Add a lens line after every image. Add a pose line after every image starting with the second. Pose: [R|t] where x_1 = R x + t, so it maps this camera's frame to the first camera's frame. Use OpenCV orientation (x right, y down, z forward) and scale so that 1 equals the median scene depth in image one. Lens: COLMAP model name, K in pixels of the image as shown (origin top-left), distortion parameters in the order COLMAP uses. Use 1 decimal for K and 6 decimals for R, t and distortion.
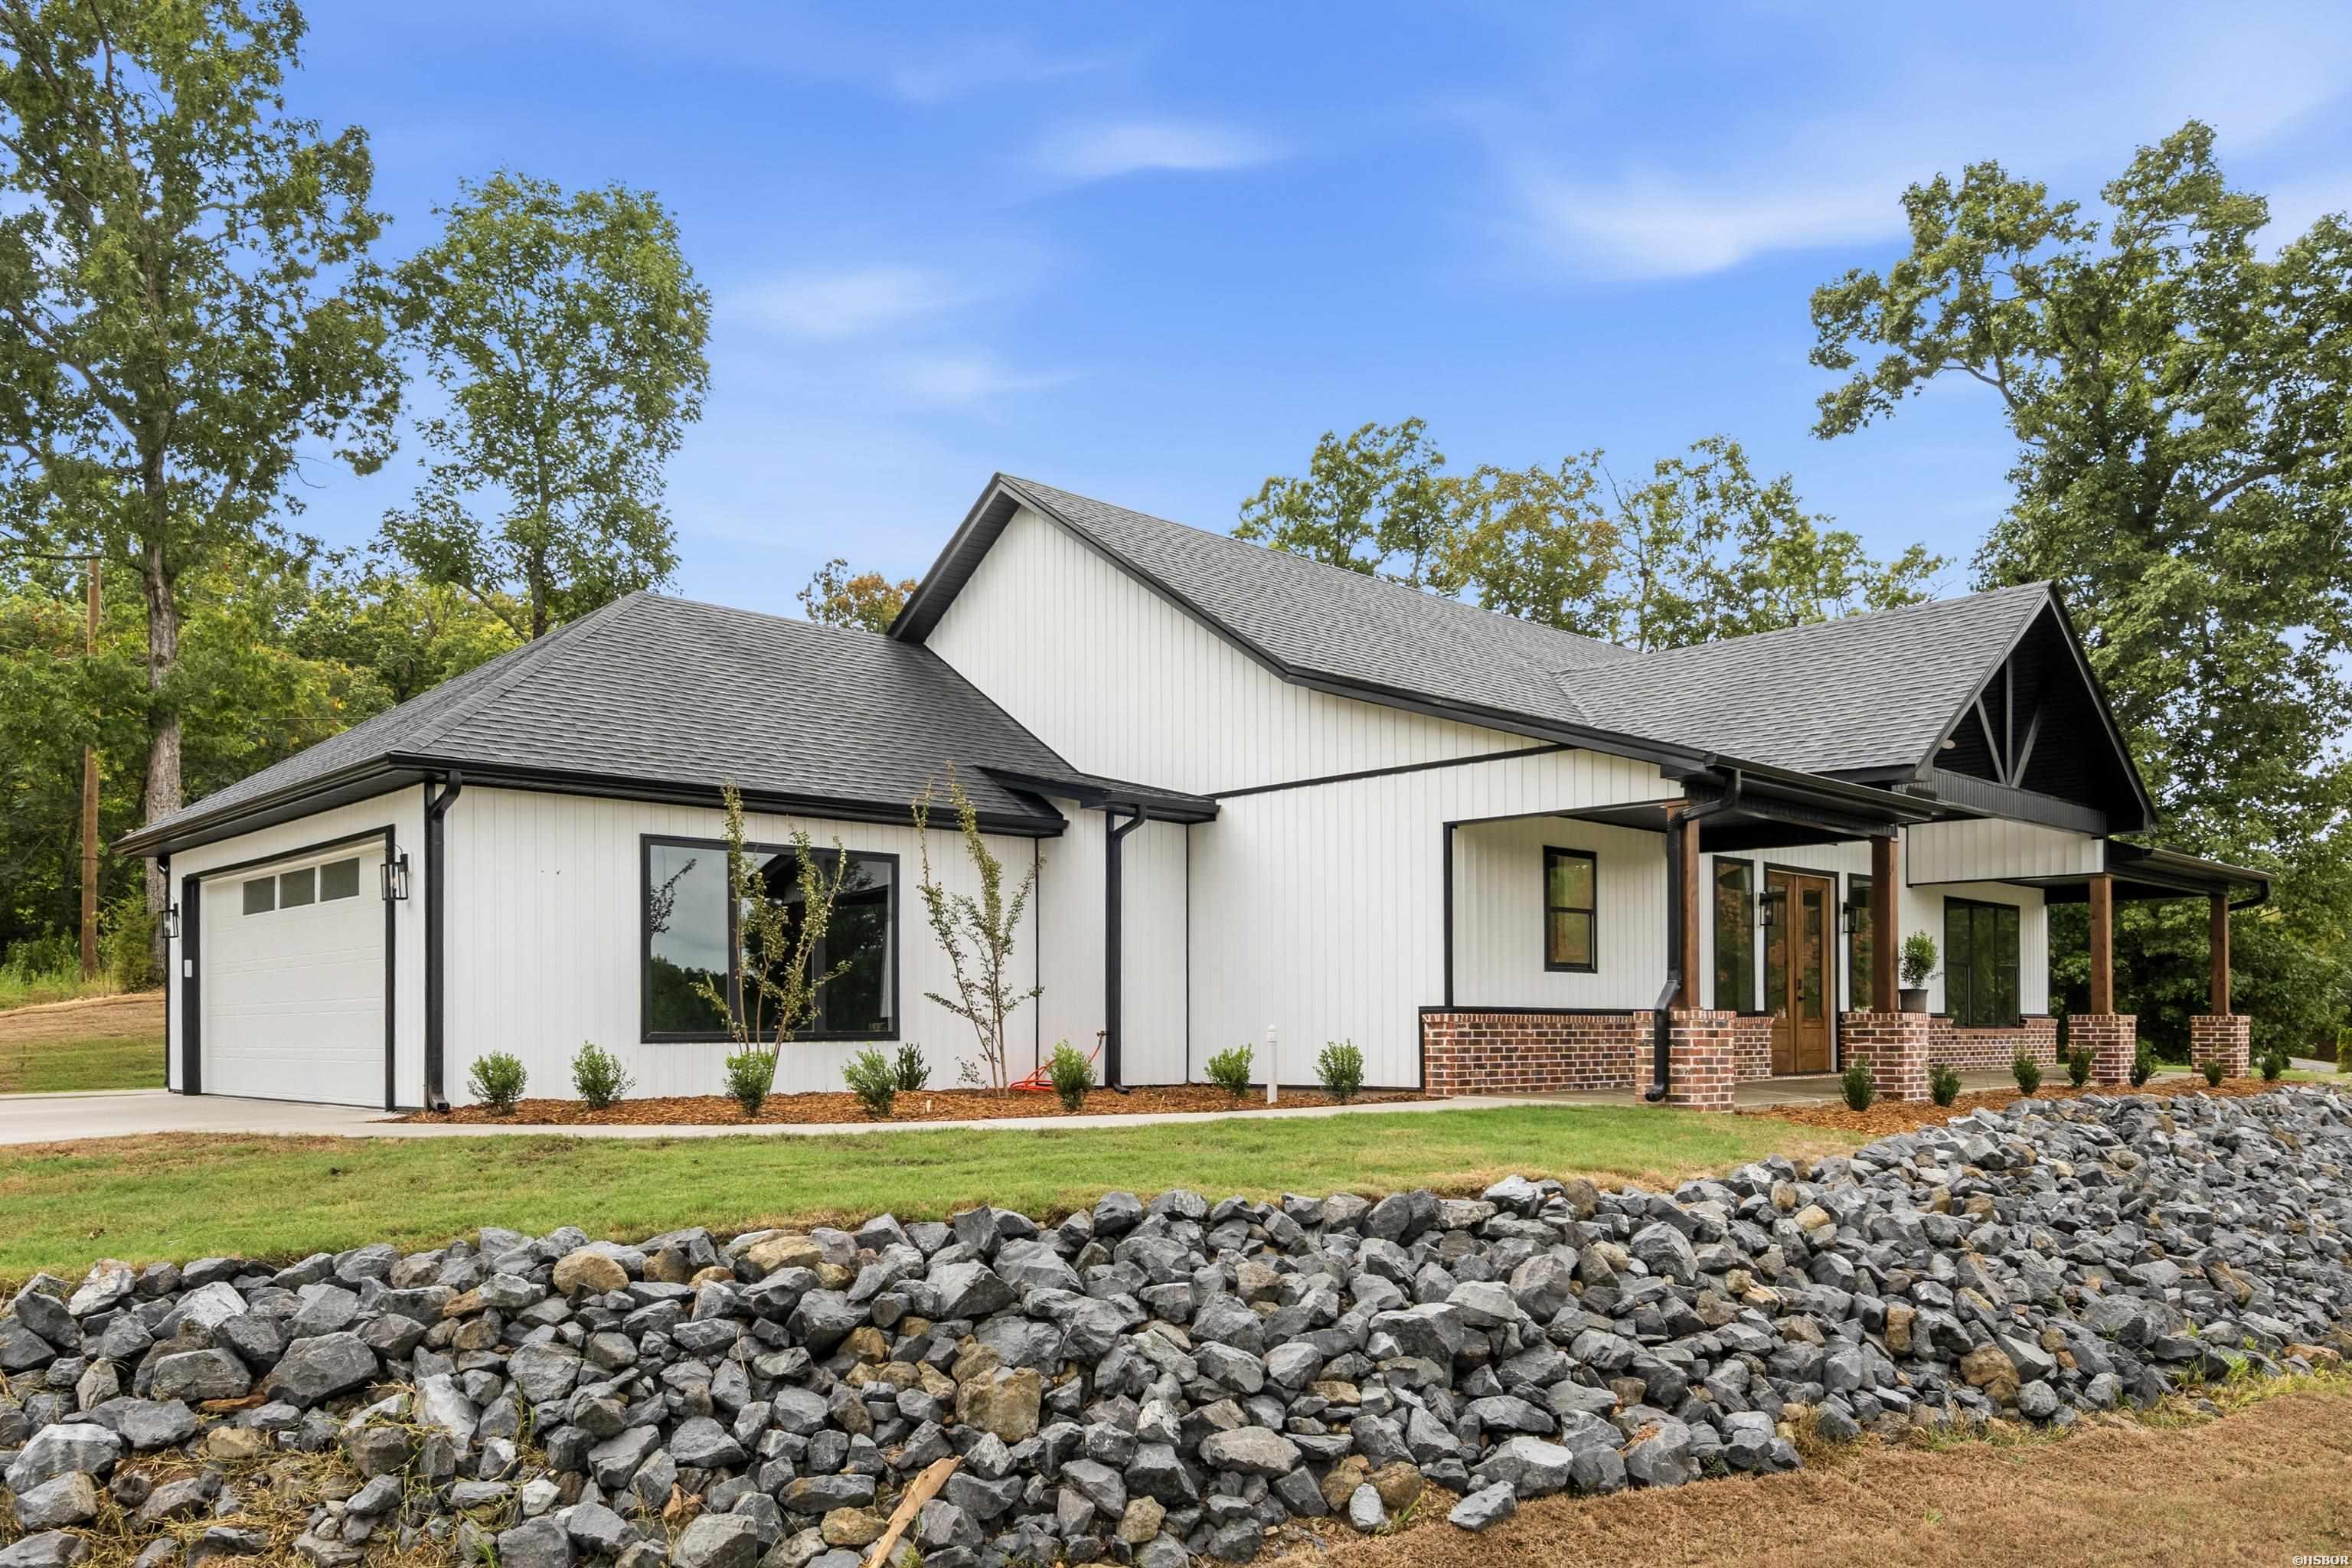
lens RADIAL K [[1689.1, 0, 1176.0], [0, 1689.1, 784.0], [0, 0, 1]] dist [0.003200, 0.005317]
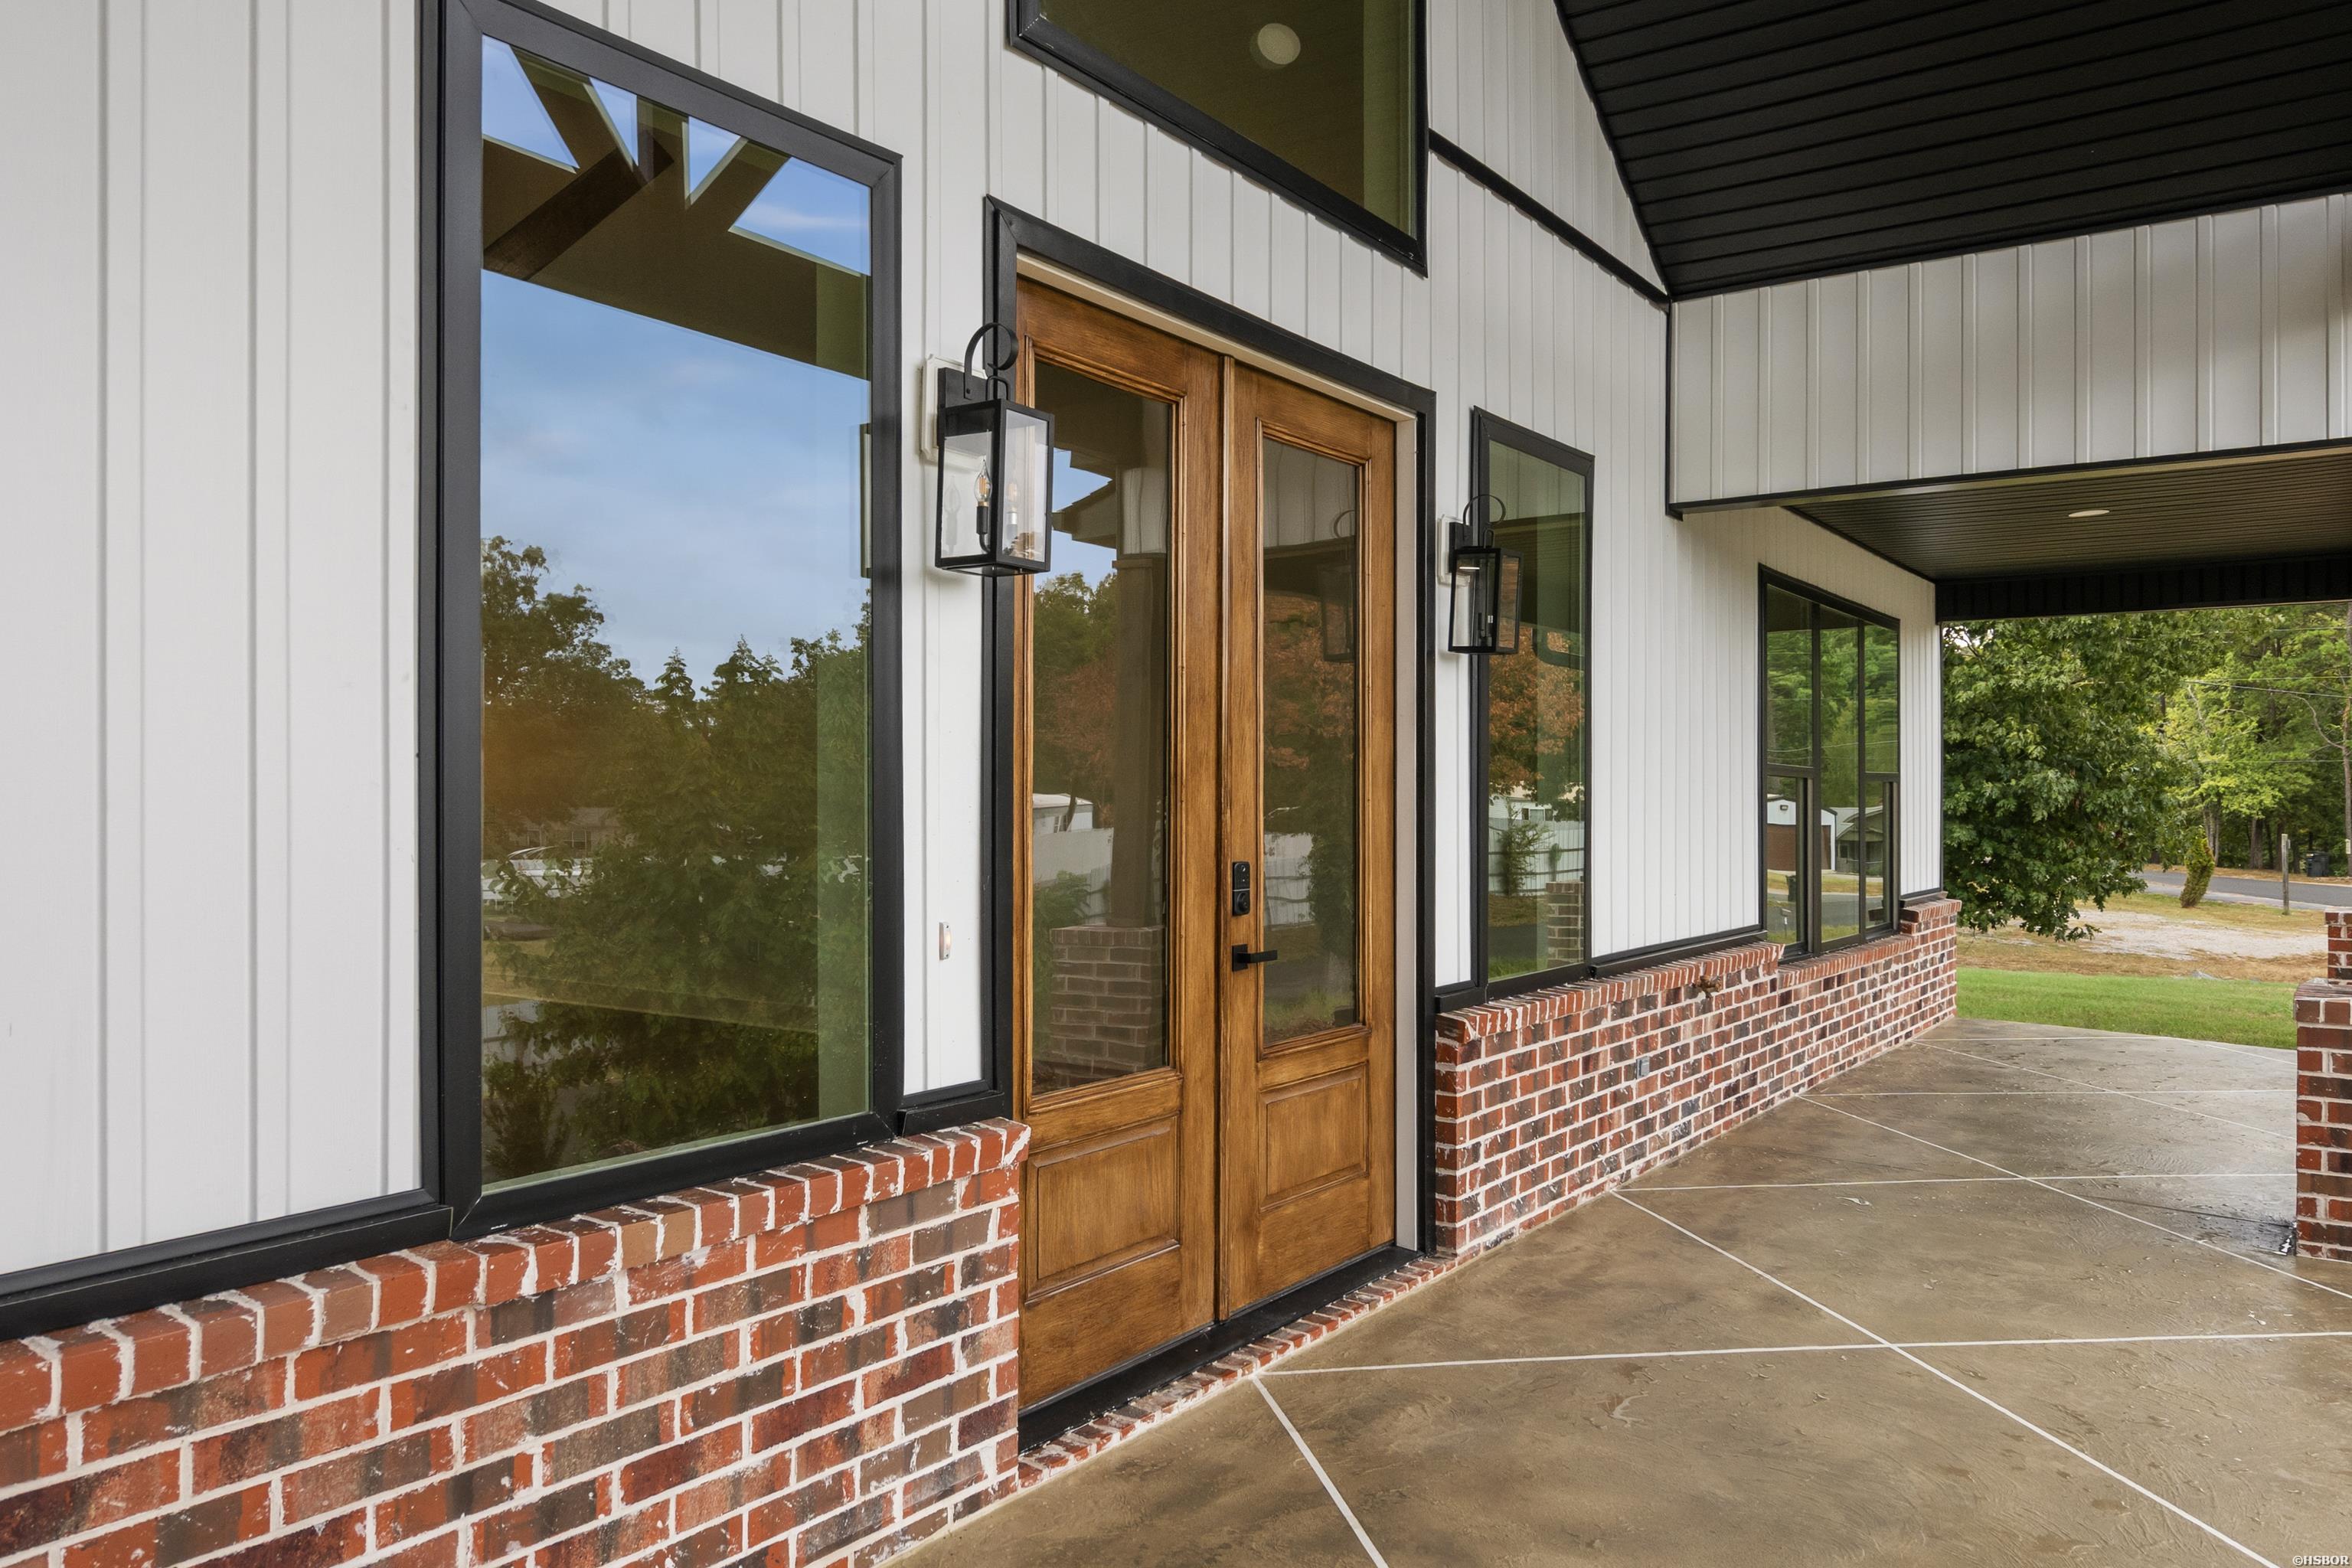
lens RADIAL K [[1689.1, 0, 1176.0], [0, 1689.1, 784.0], [0, 0, 1]] dist [0.003200, 0.005317]
pose [[0.981193, -0.028962, 0.190844, 0.312492], [0.008983, 0.994460, 0.104732, 0.080995], [-0.192820, -0.101048, 0.976017, 0.777836]]
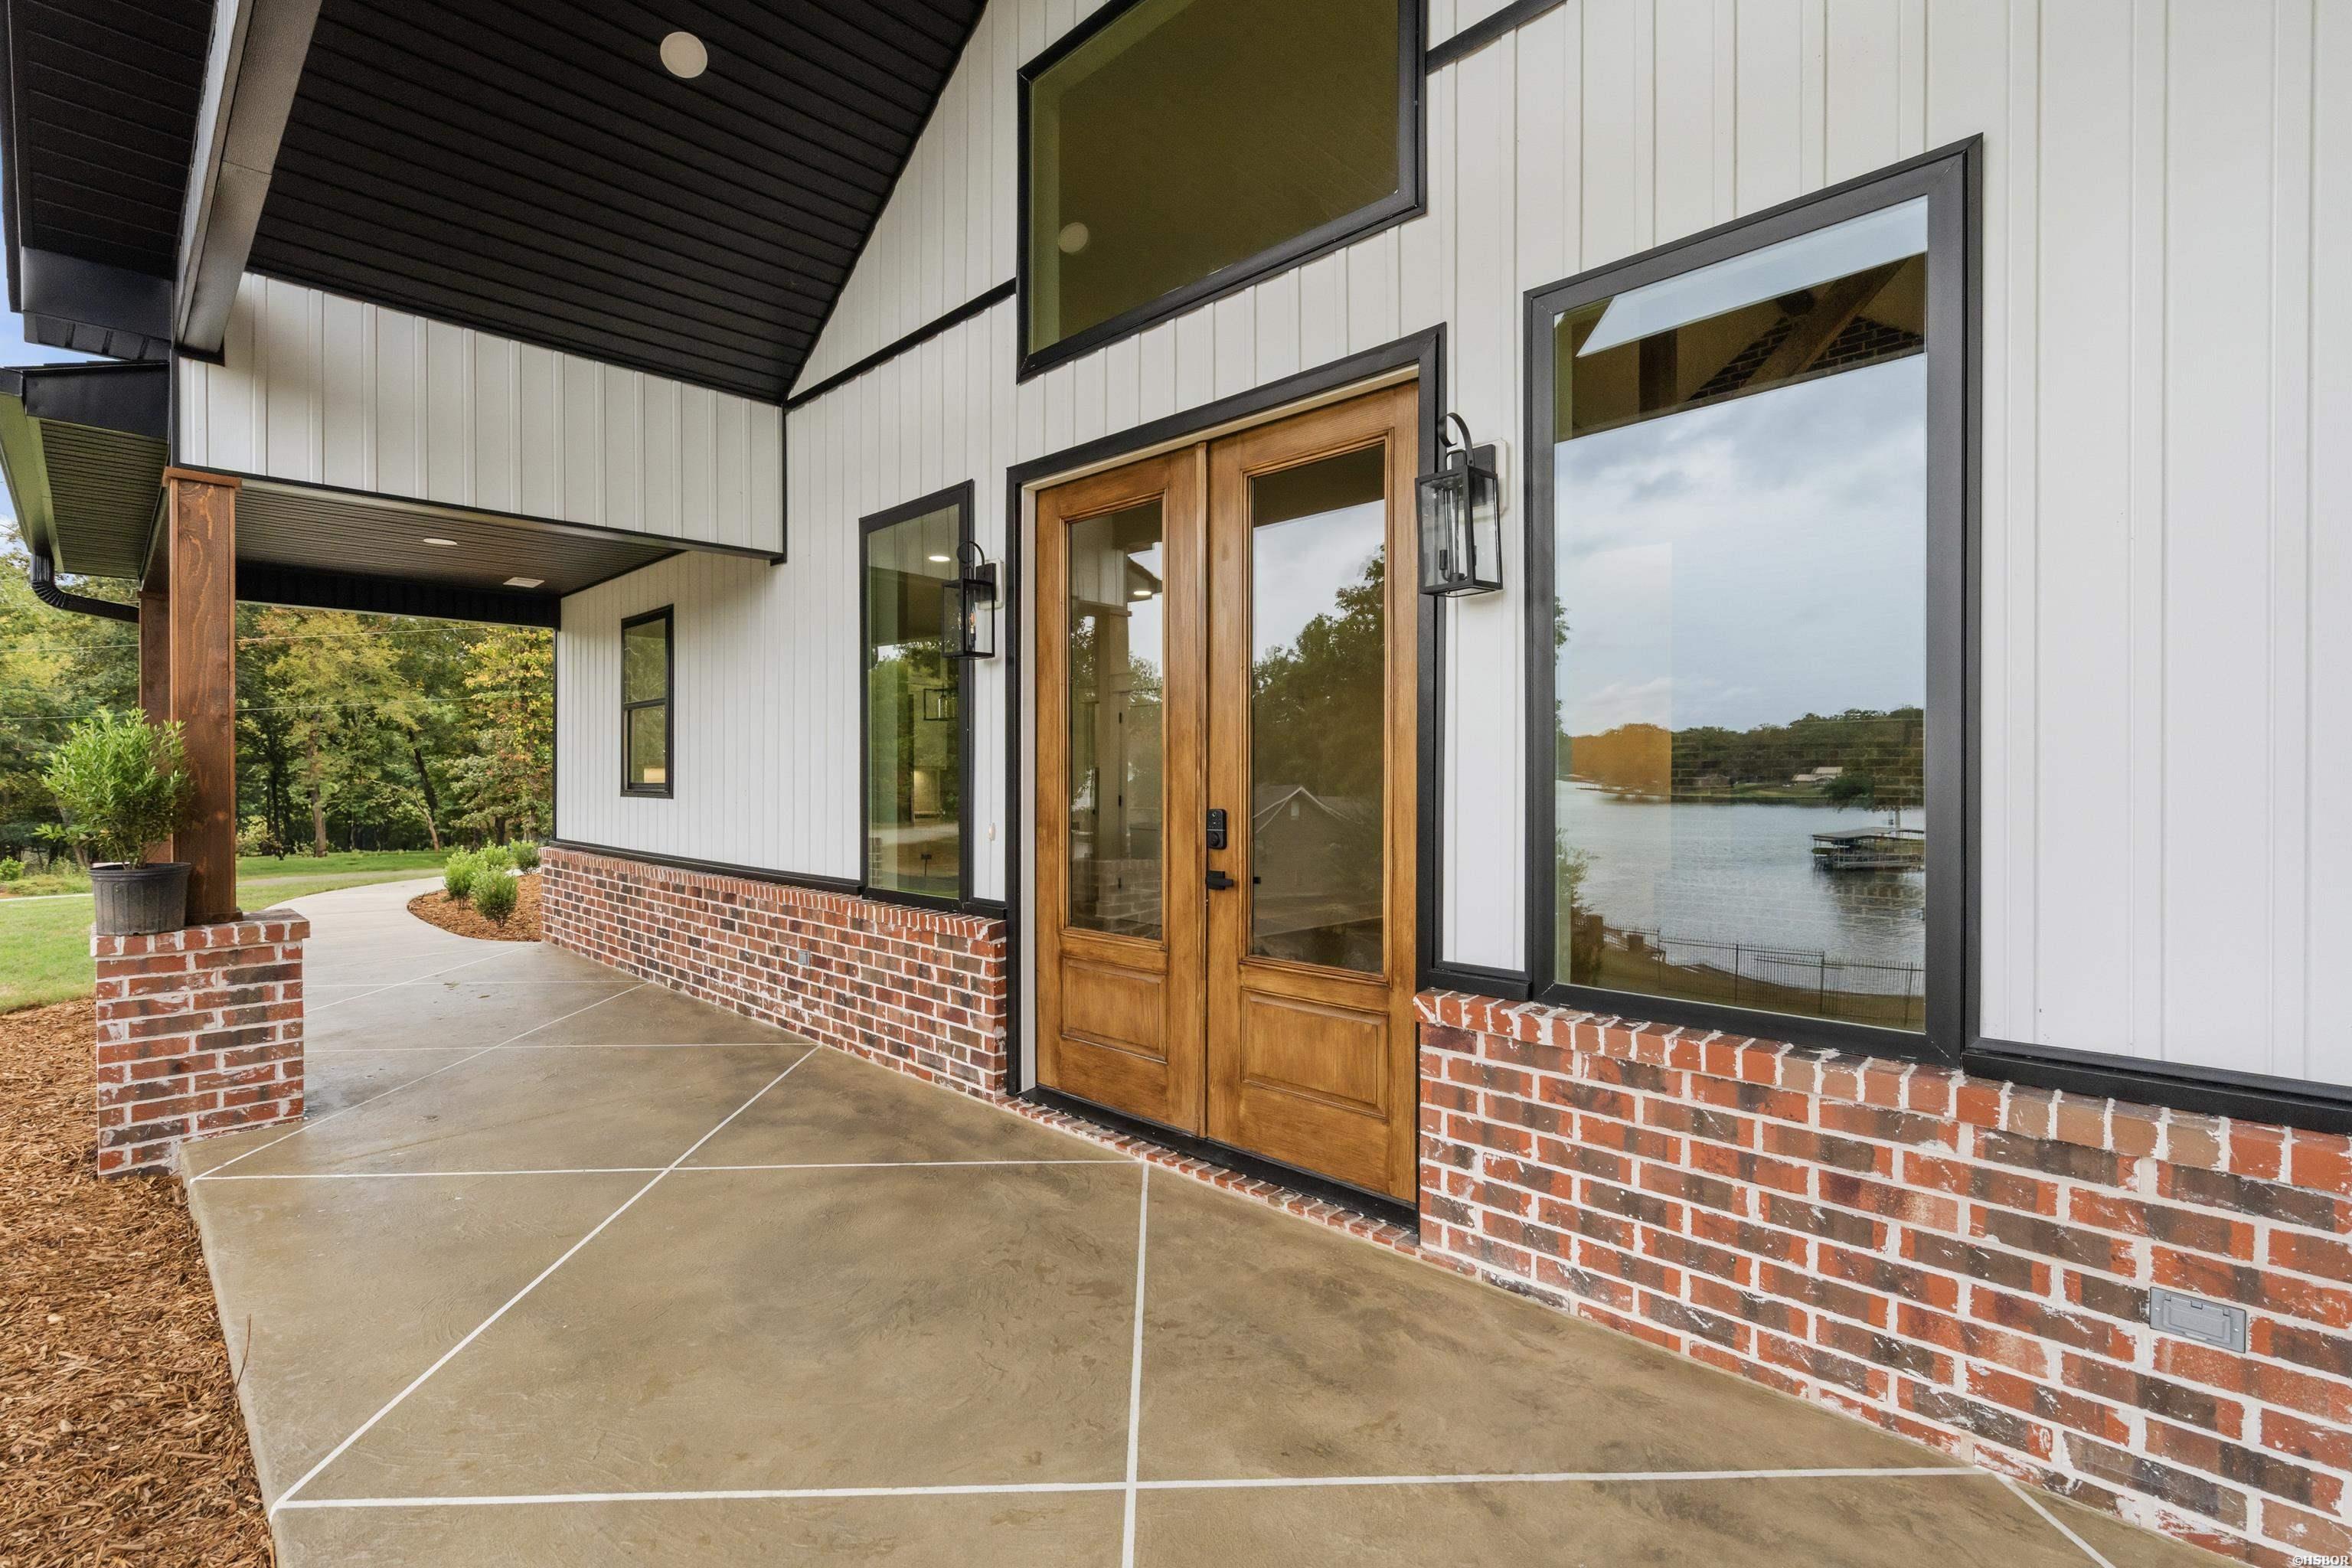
lens RADIAL K [[1079.3, 0, 1171.4], [0, 1079.3, 788.8], [0, 0, 1]] dist [-0.004263, 0.003120]
pose [[0.022906, -0.025811, -0.999404, 0.535703], [0.103911, 0.994314, -0.023298, 0.111937], [0.994323, -0.103316, 0.025458, 0.964220]]
